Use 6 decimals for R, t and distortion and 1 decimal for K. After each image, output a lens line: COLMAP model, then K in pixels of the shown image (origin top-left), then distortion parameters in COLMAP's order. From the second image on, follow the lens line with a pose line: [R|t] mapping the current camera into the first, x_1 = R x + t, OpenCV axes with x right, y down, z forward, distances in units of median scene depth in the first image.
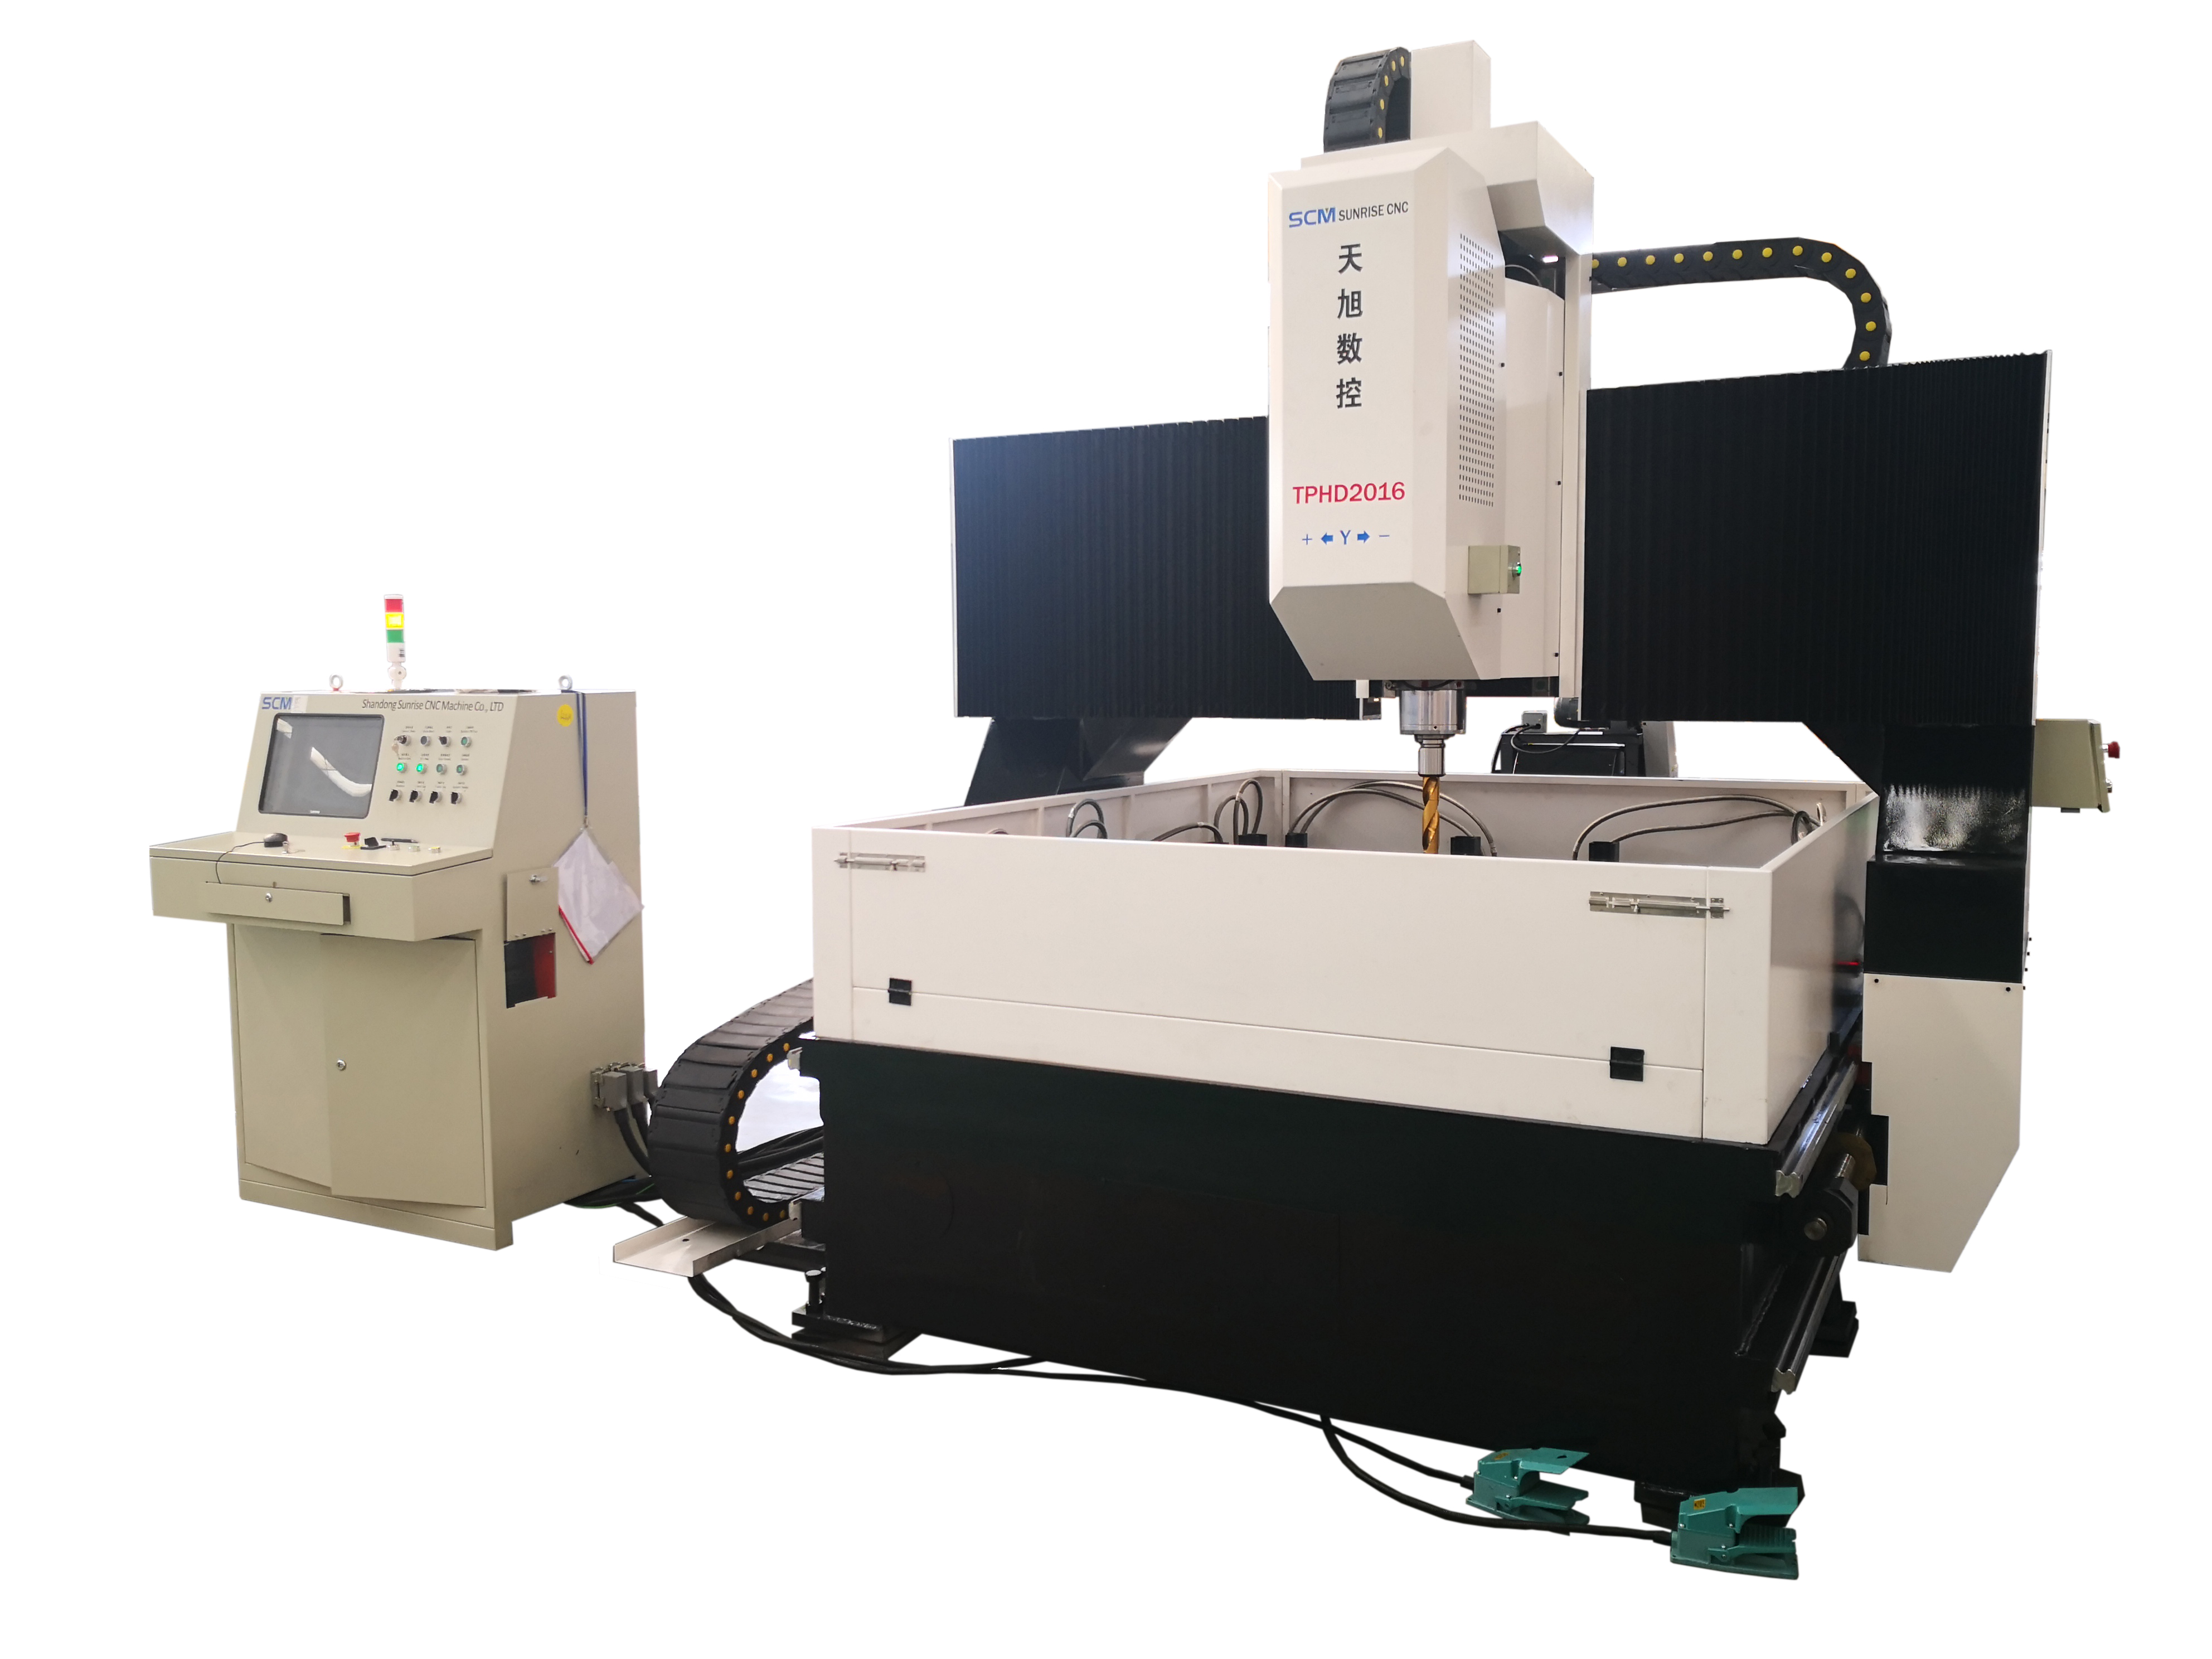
lens RADIAL K [[1790.4, 0, 1074.1], [0, 1790.4, 825.4], [0, 0, 1]] dist [0.074977, -0.138937]
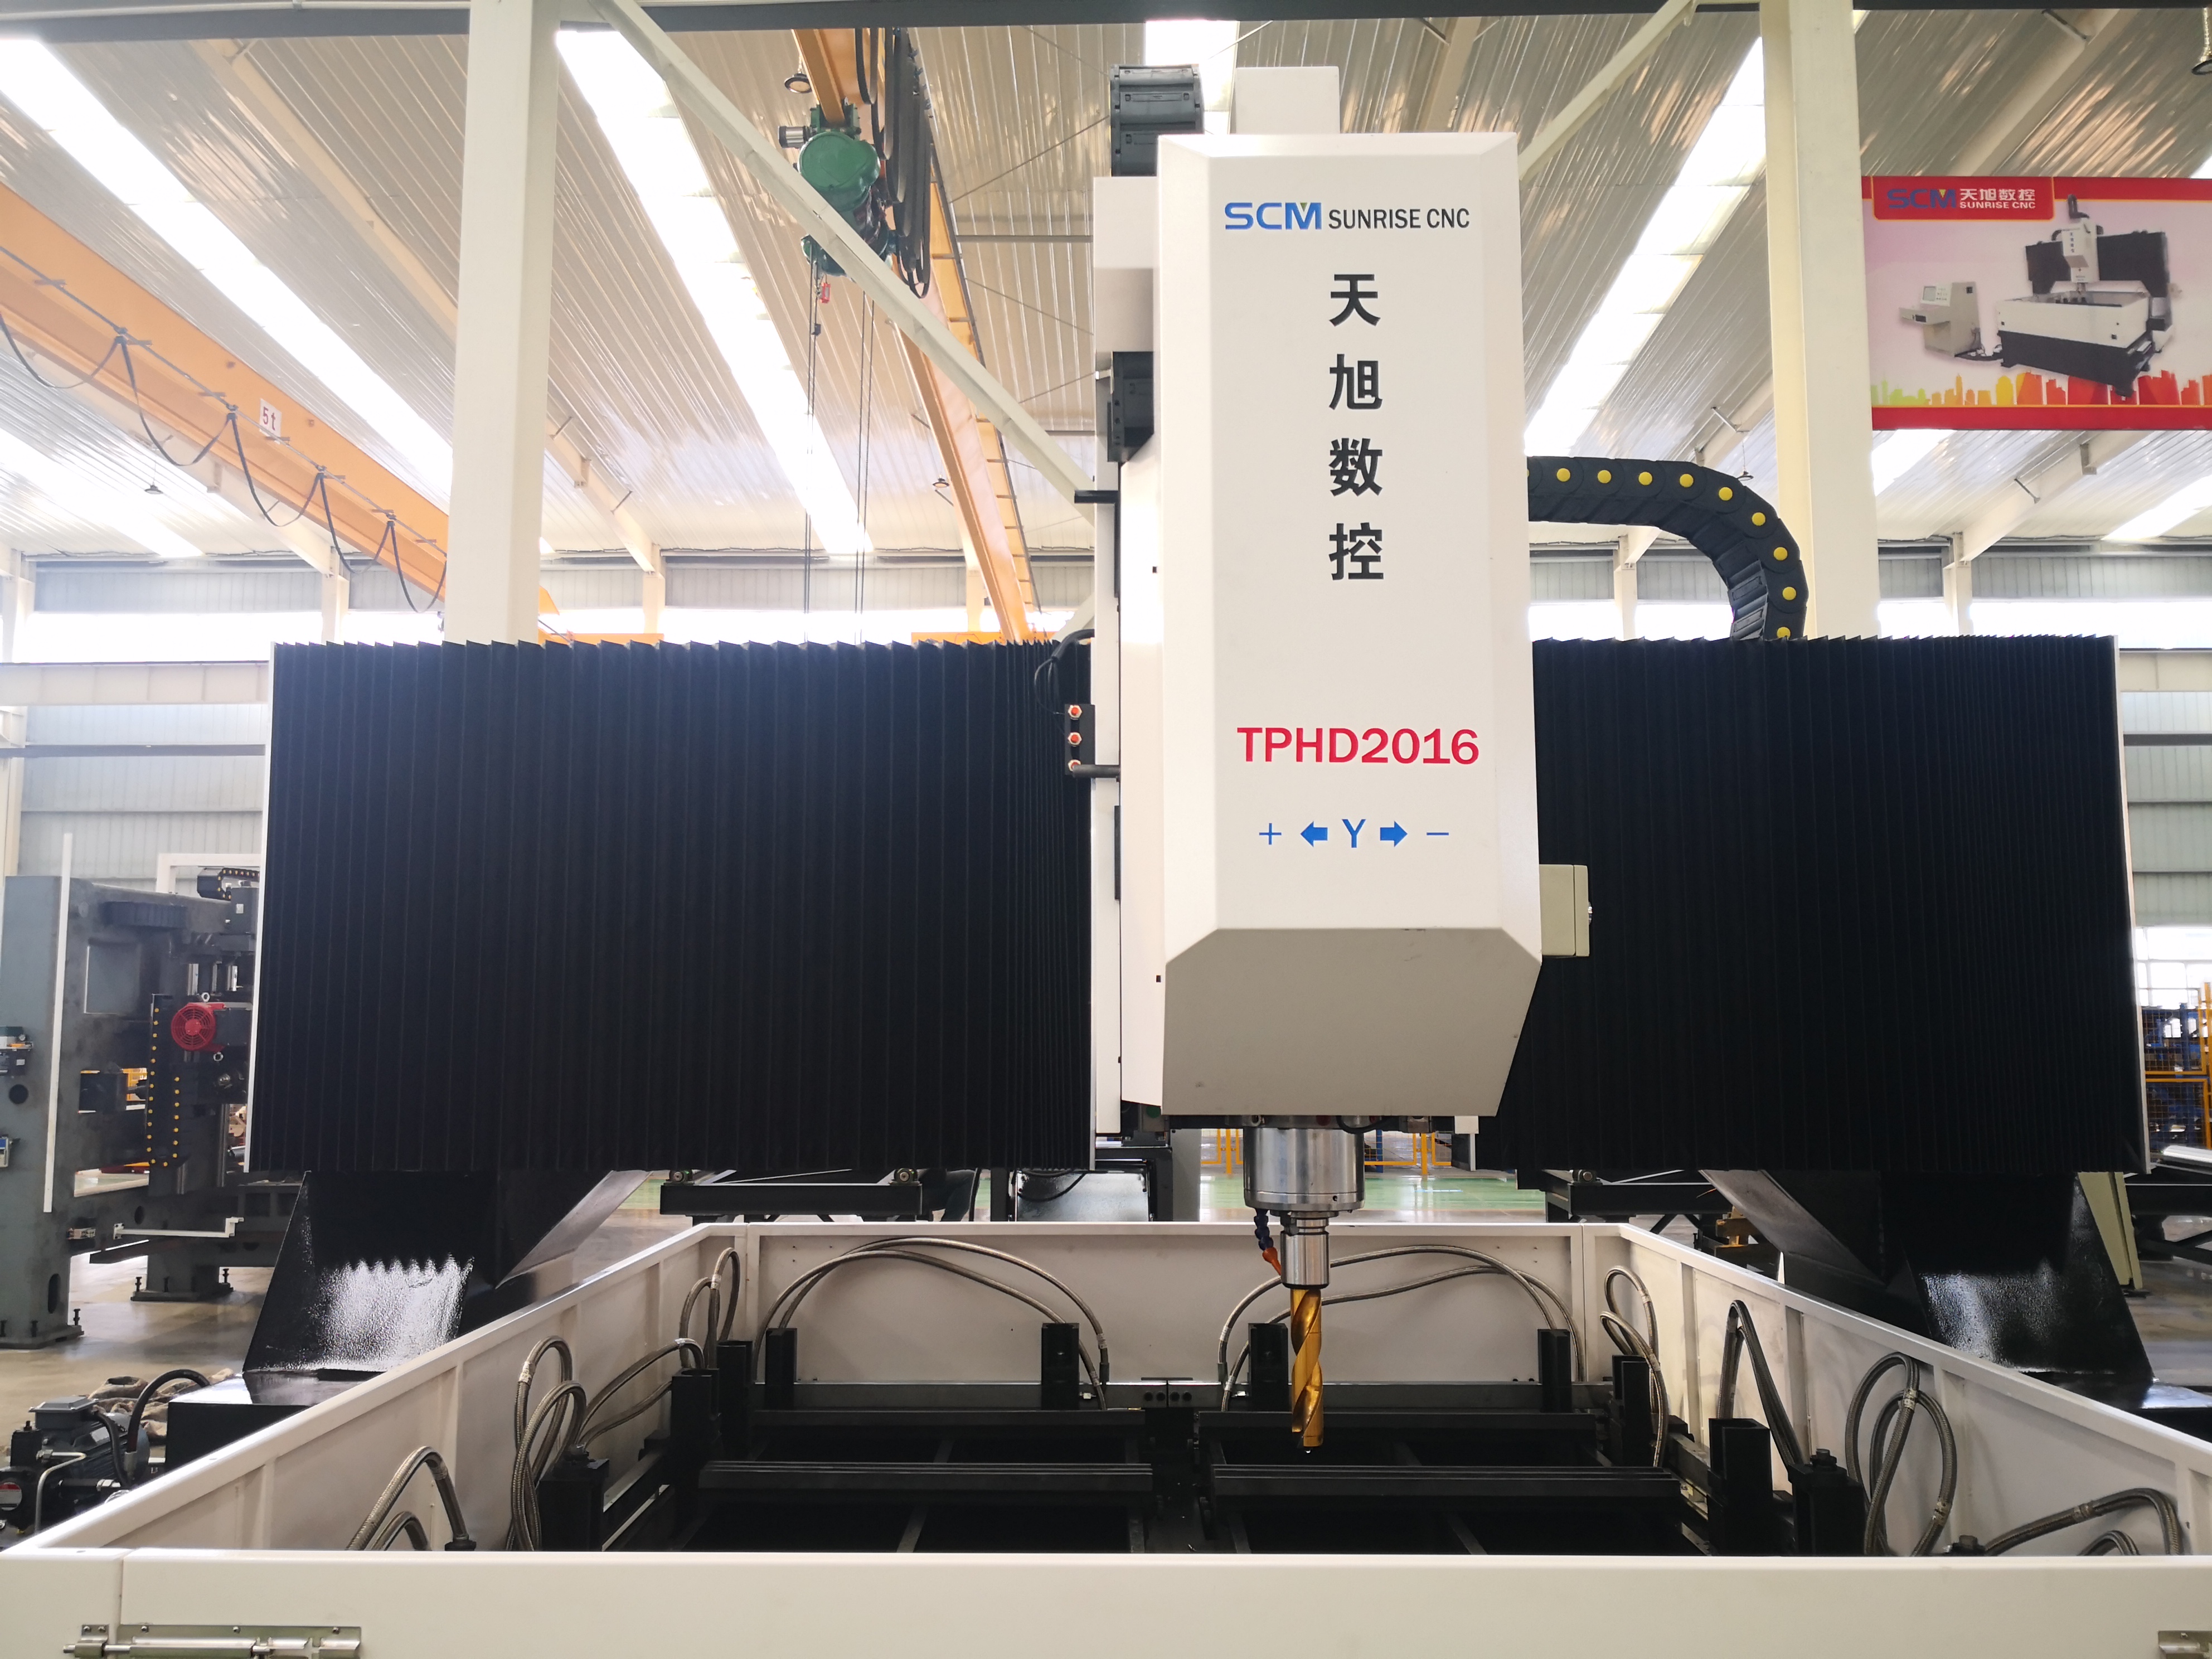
lens RADIAL K [[1790.4, 0, 1074.1], [0, 1790.4, 825.4], [0, 0, 1]] dist [0.074977, -0.138937]
pose [[0.882338, 0.058704, 0.466940, -0.146283], [0.035734, 0.980968, -0.190852, -0.072502], [-0.469258, 0.185082, 0.863448, 0.618368]]
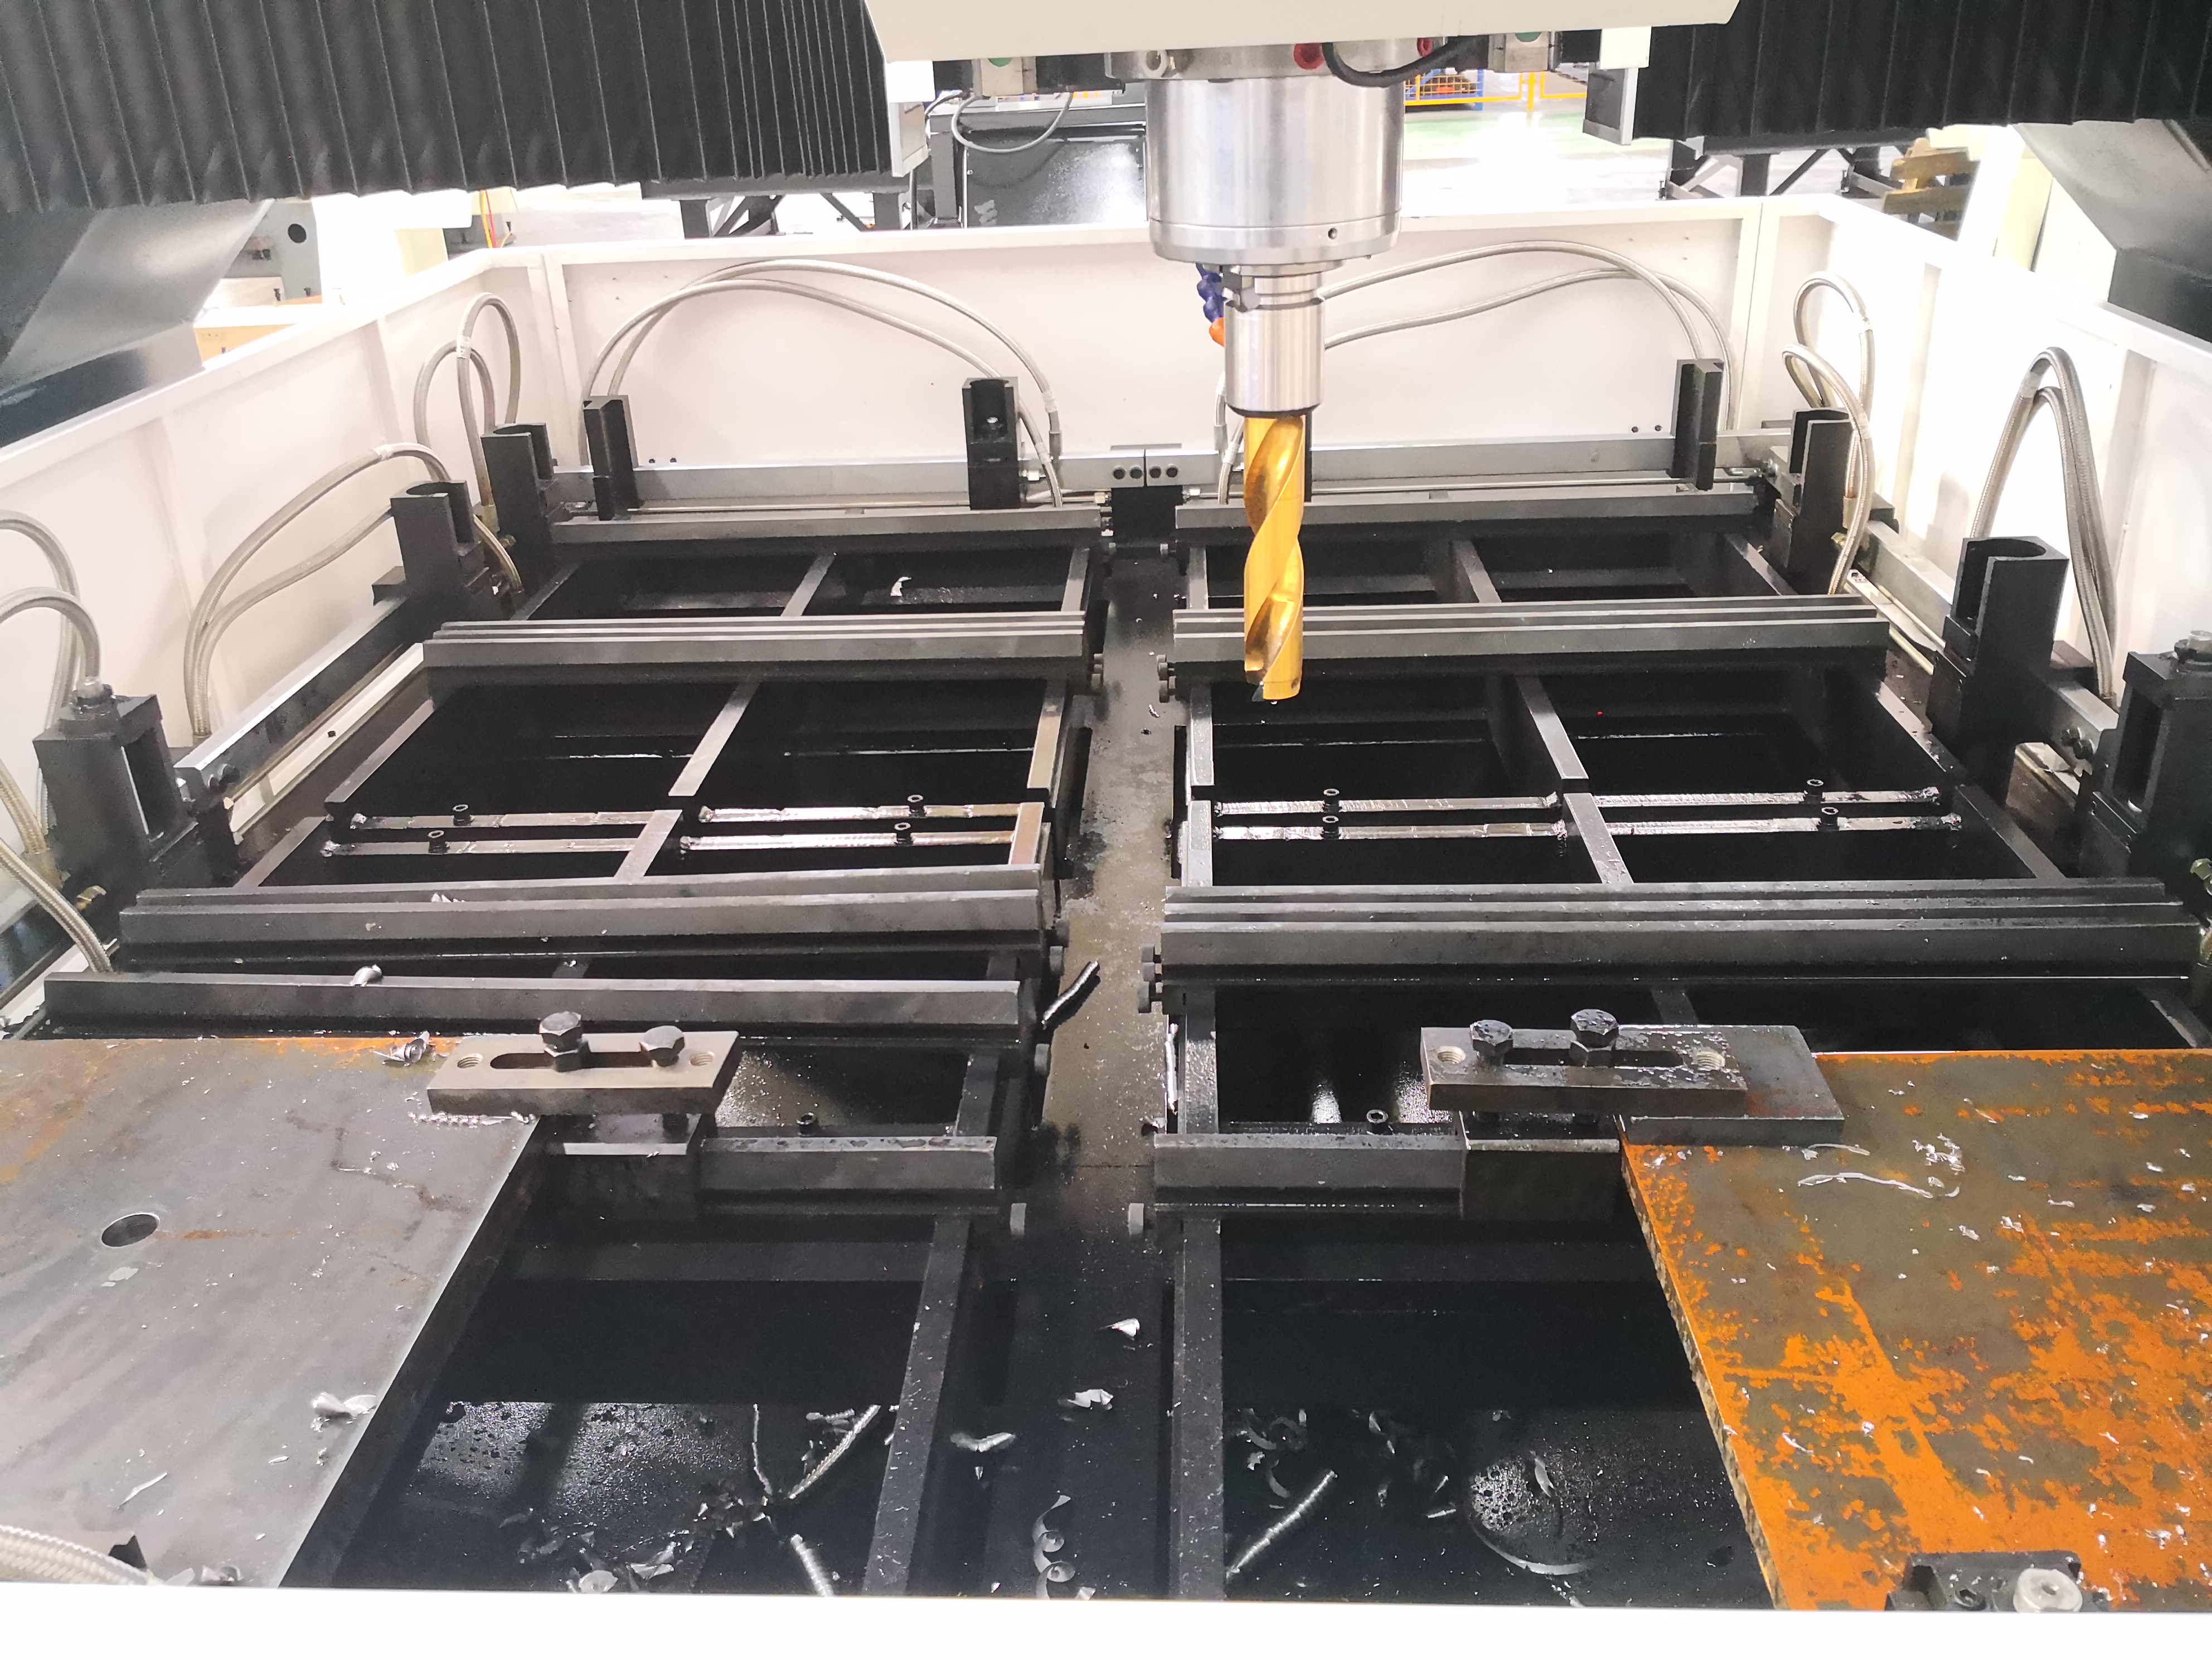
lens RADIAL K [[1790.4, 0, 1074.1], [0, 1790.4, 825.4], [0, 0, 1]] dist [0.074977, -0.138937]
pose [[0.898894, -0.220644, 0.378557, 0.057425], [0.077856, 0.930641, 0.357556, -0.079706], [-0.431193, -0.291933, 0.853726, 0.872523]]
